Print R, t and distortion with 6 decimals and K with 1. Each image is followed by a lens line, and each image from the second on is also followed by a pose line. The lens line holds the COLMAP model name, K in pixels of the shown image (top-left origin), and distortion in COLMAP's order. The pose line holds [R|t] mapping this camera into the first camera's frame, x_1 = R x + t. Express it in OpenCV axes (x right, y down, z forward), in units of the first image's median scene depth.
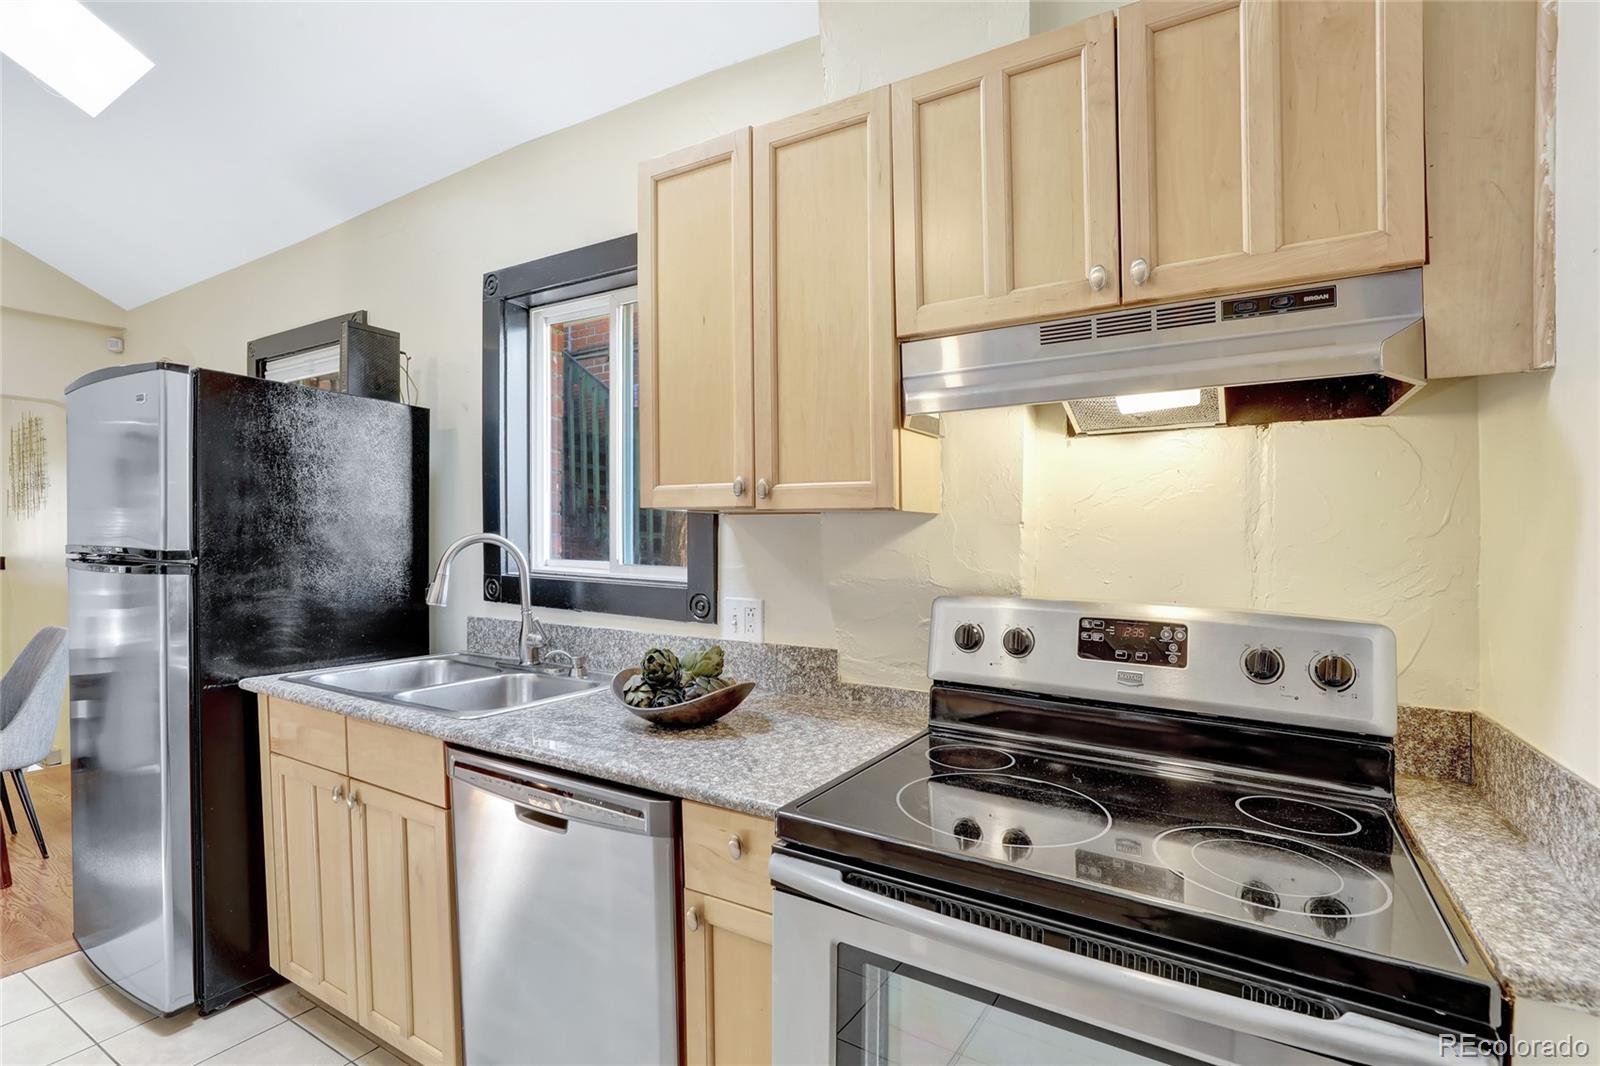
lens RADIAL K [[747.2, 0, 808.0], [0, 747.2, 531.7], [0, 0, 1]] dist [-0.027705, 0.000688]
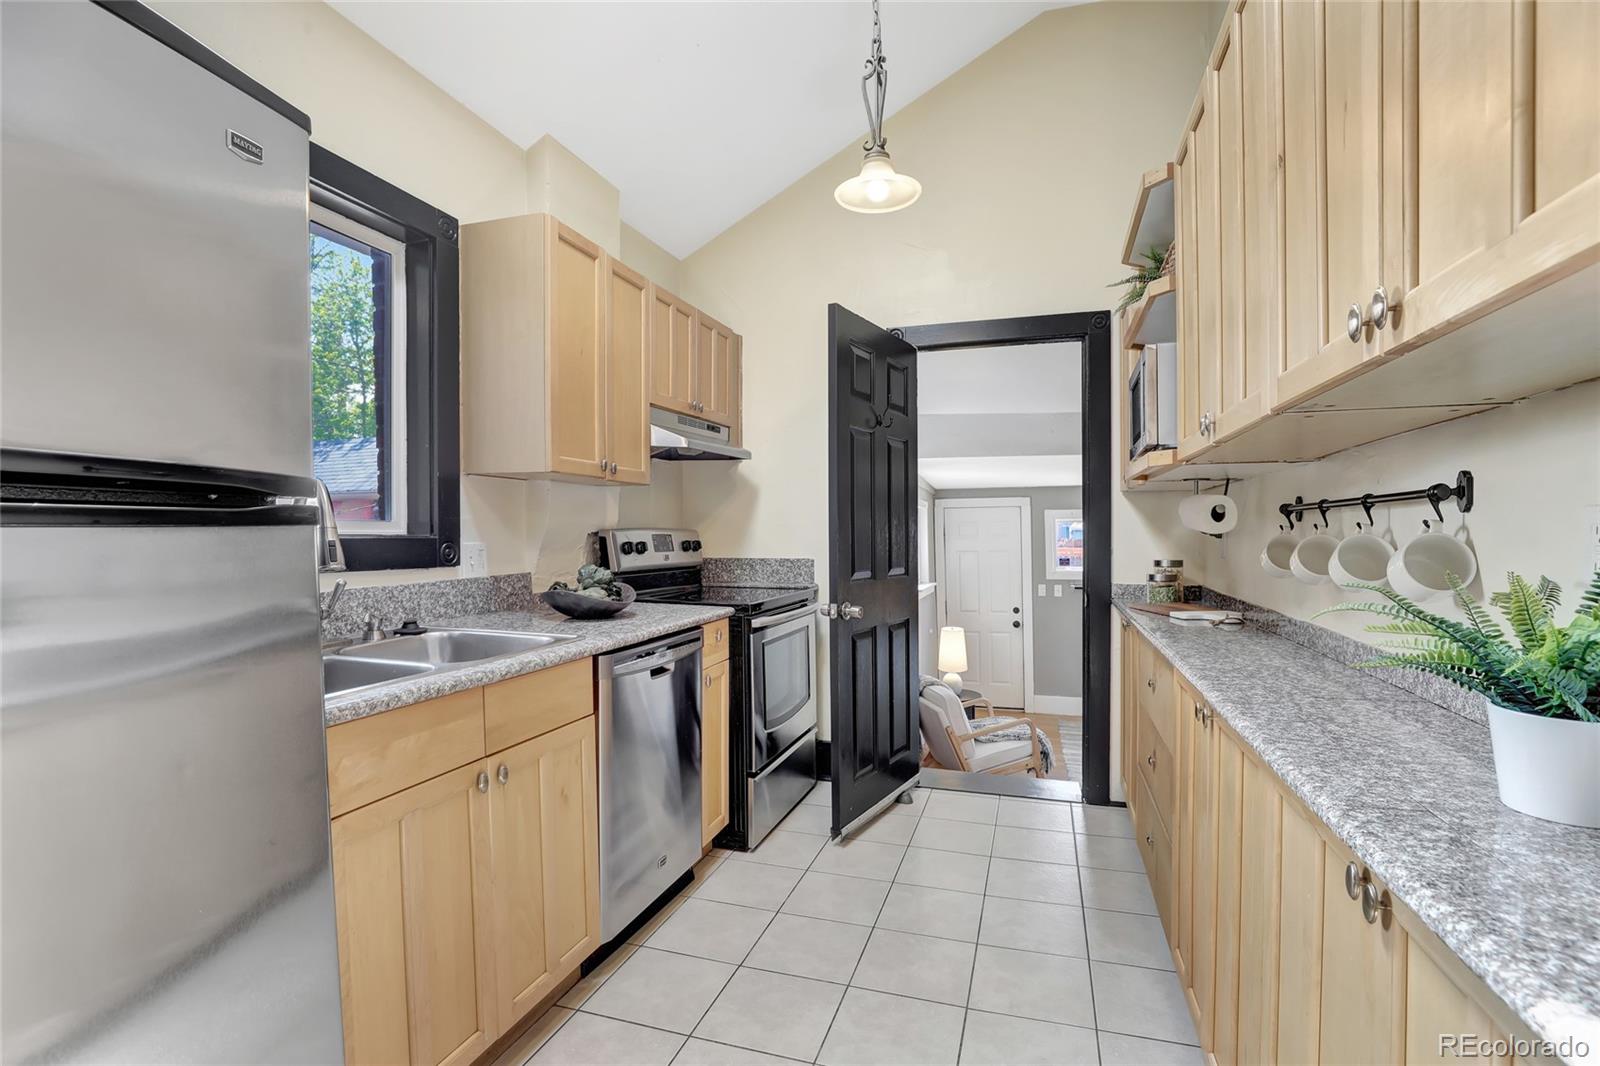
lens RADIAL K [[738.2, 0, 808.7], [0, 738.2, 550.7], [0, 0, 1]] dist [-0.022762, 0.000799]
pose [[-0.278234, -0.026655, 0.960143, -1.469770], [0.000904, 0.999607, 0.028013, 0.075362], [-0.960513, 0.008662, -0.278101, 0.867809]]
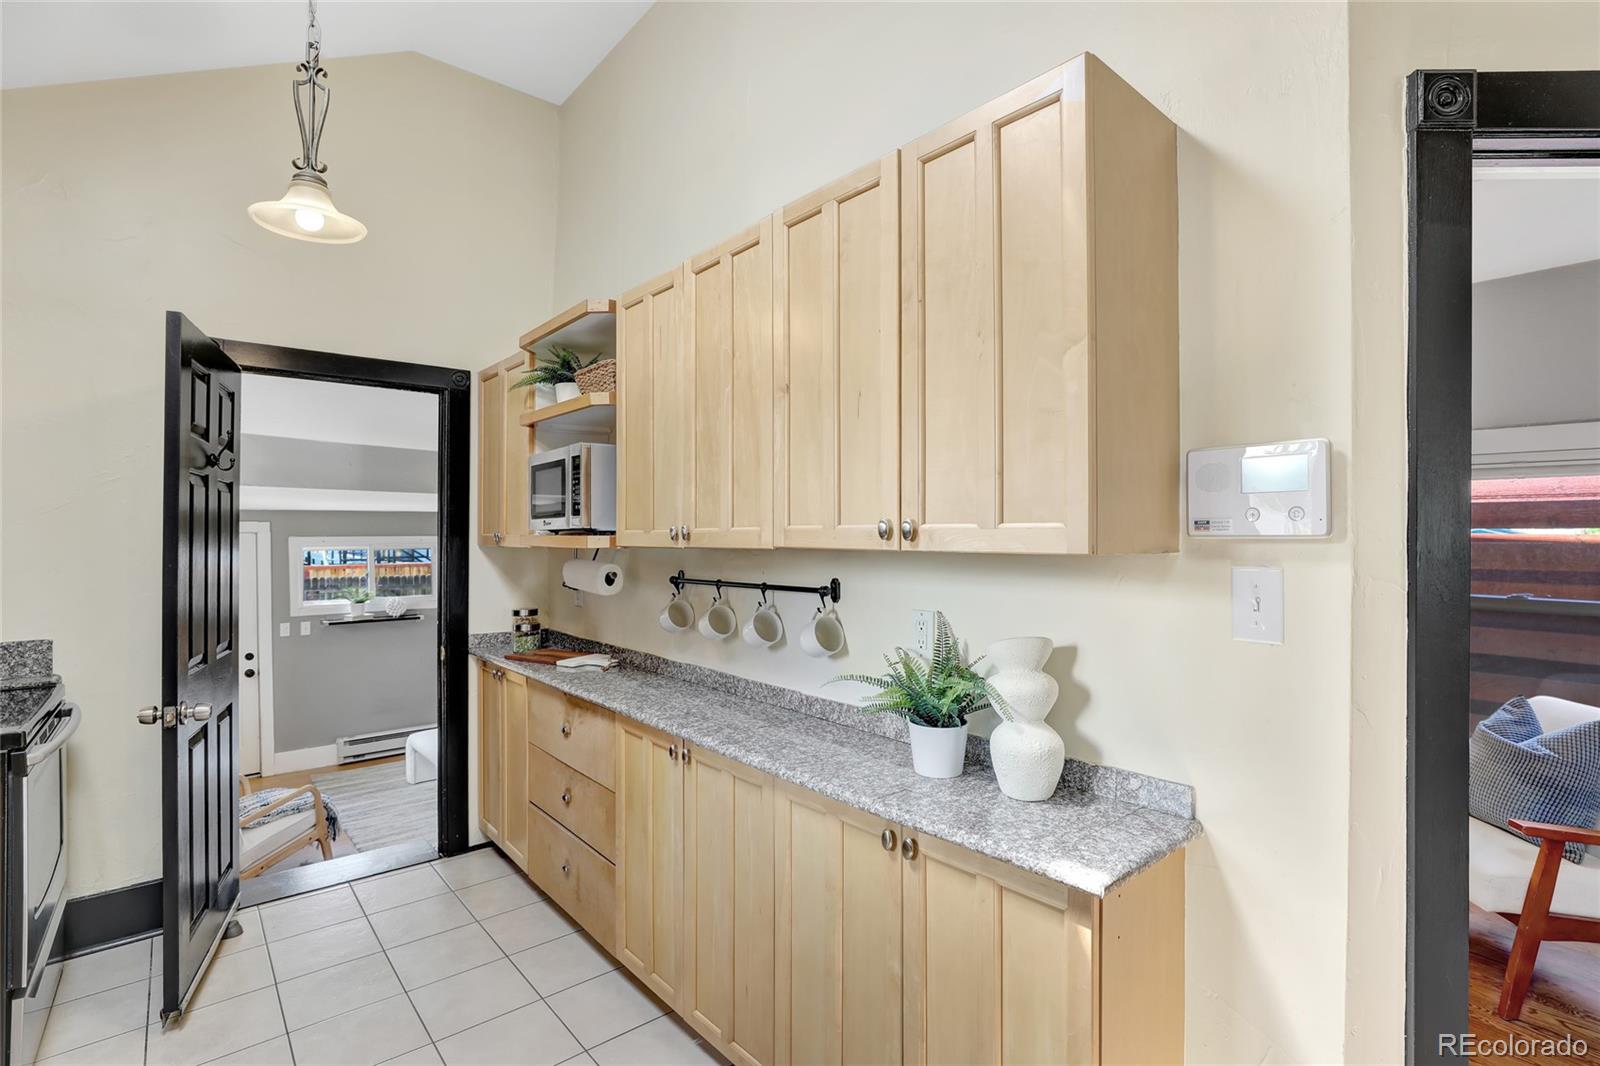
lens RADIAL K [[747.2, 0, 808.0], [0, 747.2, 531.7], [0, 0, 1]] dist [-0.027705, 0.000688]
pose [[-0.963702, -0.000580, 0.266981, -1.275037], [-0.002721, 0.999967, -0.007651, -0.038739], [-0.266968, -0.008100, -0.963671, 1.229528]]
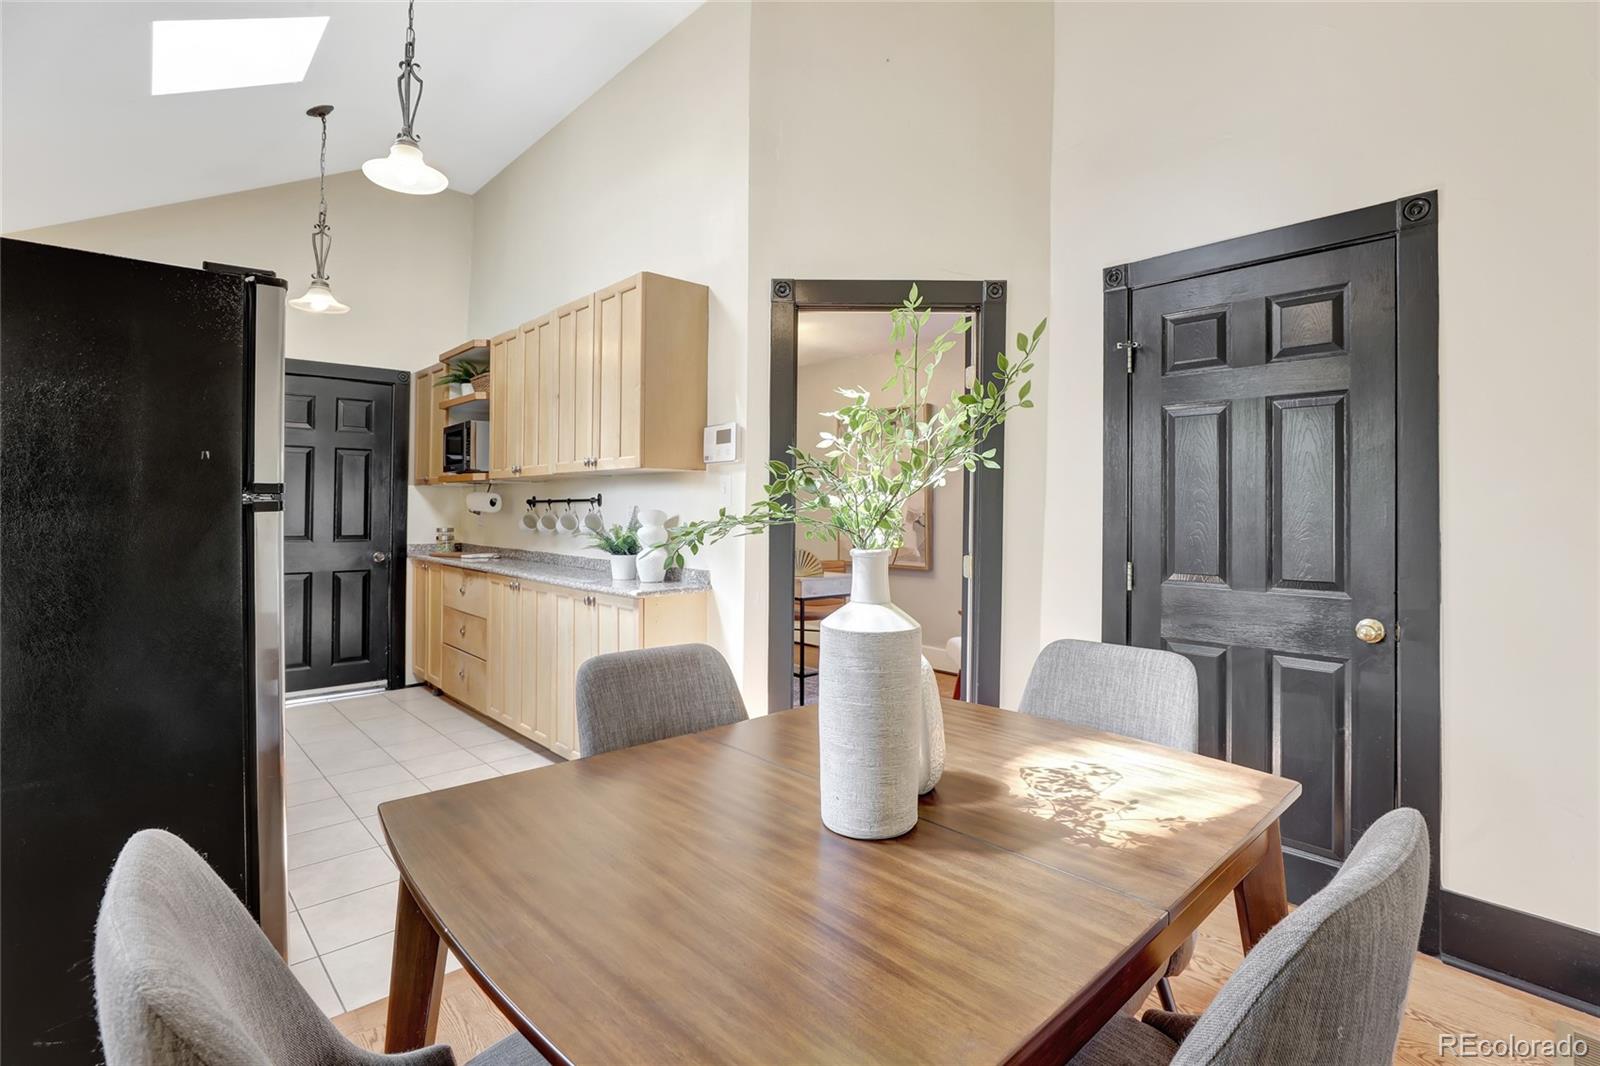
lens RADIAL K [[749.7, 0, 800.2], [0, 749.7, 484.9], [0, 0, 1]] dist [-0.029664, 0.000077]
pose [[-0.973595, 0.003582, 0.228254, -2.057141], [-0.003458, 0.999531, -0.030437, 0.061495], [-0.228256, -0.030422, -0.973126, 2.075073]]
